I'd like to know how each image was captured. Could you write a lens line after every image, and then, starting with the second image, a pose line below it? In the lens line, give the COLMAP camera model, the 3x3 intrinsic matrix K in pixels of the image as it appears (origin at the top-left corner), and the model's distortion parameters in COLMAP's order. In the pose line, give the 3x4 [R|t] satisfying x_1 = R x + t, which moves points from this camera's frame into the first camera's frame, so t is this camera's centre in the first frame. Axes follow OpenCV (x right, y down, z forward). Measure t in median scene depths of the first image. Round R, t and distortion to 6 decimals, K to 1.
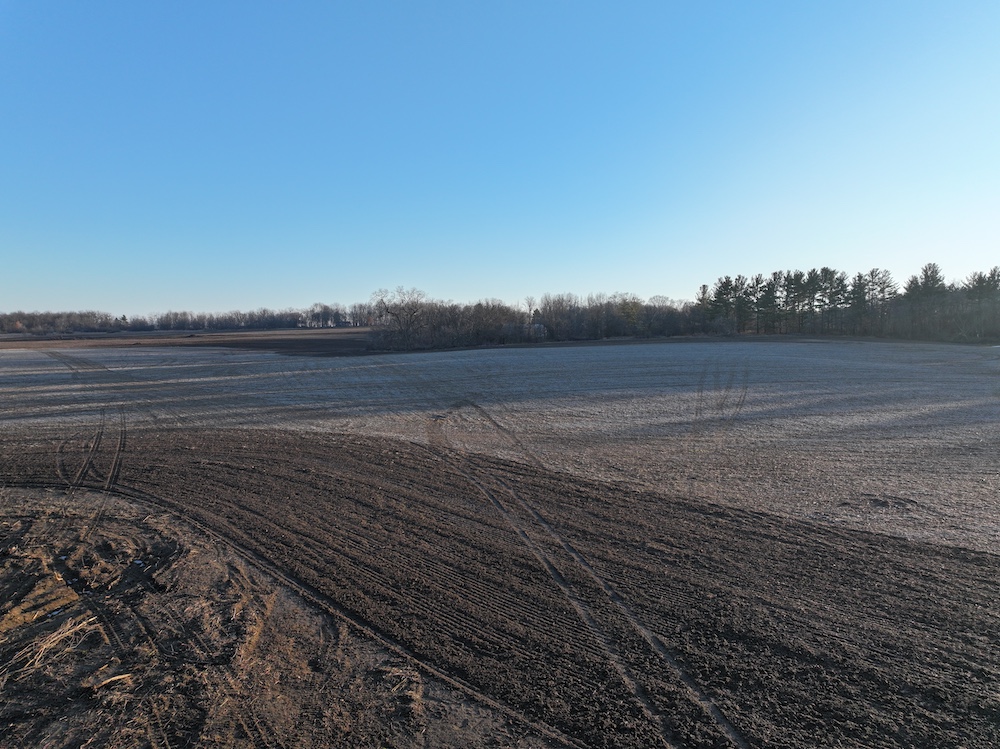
lens RADIAL K [[696.5, 0, 496.5], [0, 696.5, 376.0], [0, 0, 1]] dist [0.000680, 0.009162]
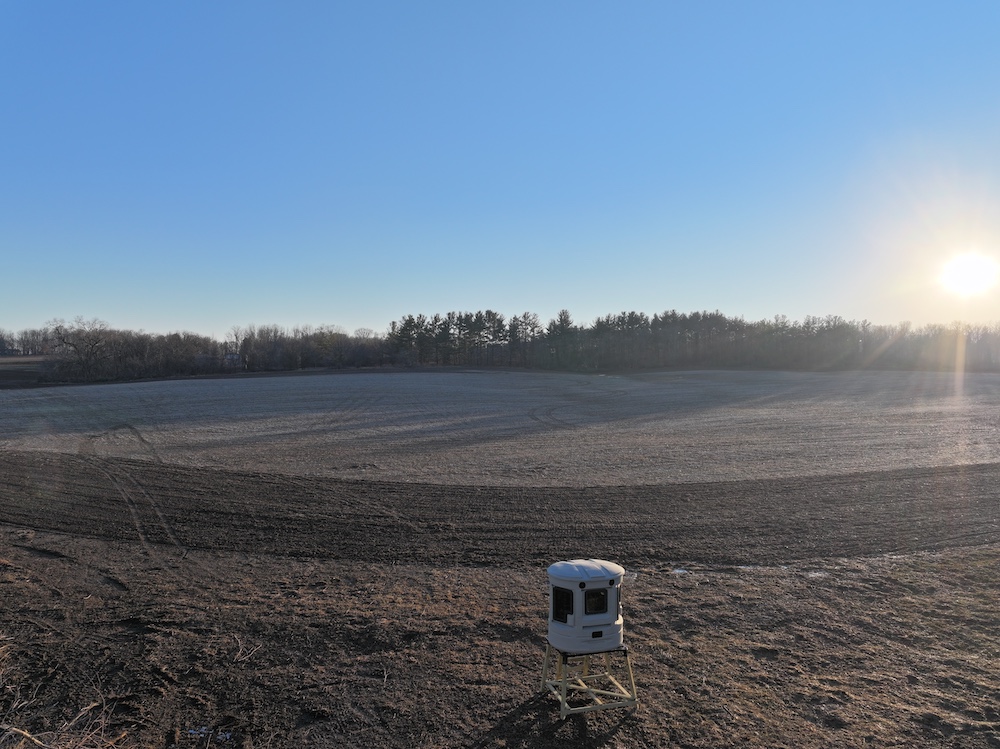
lens RADIAL K [[696.5, 0, 506.8], [0, 696.5, 374.8], [0, 0, 1]] dist [0.000680, 0.009162]
pose [[0.920634, -0.004872, 0.390397, 0.028832], [0.021421, 0.999046, -0.038049, 0.002847], [-0.389839, 0.043392, 0.919860, -0.117350]]
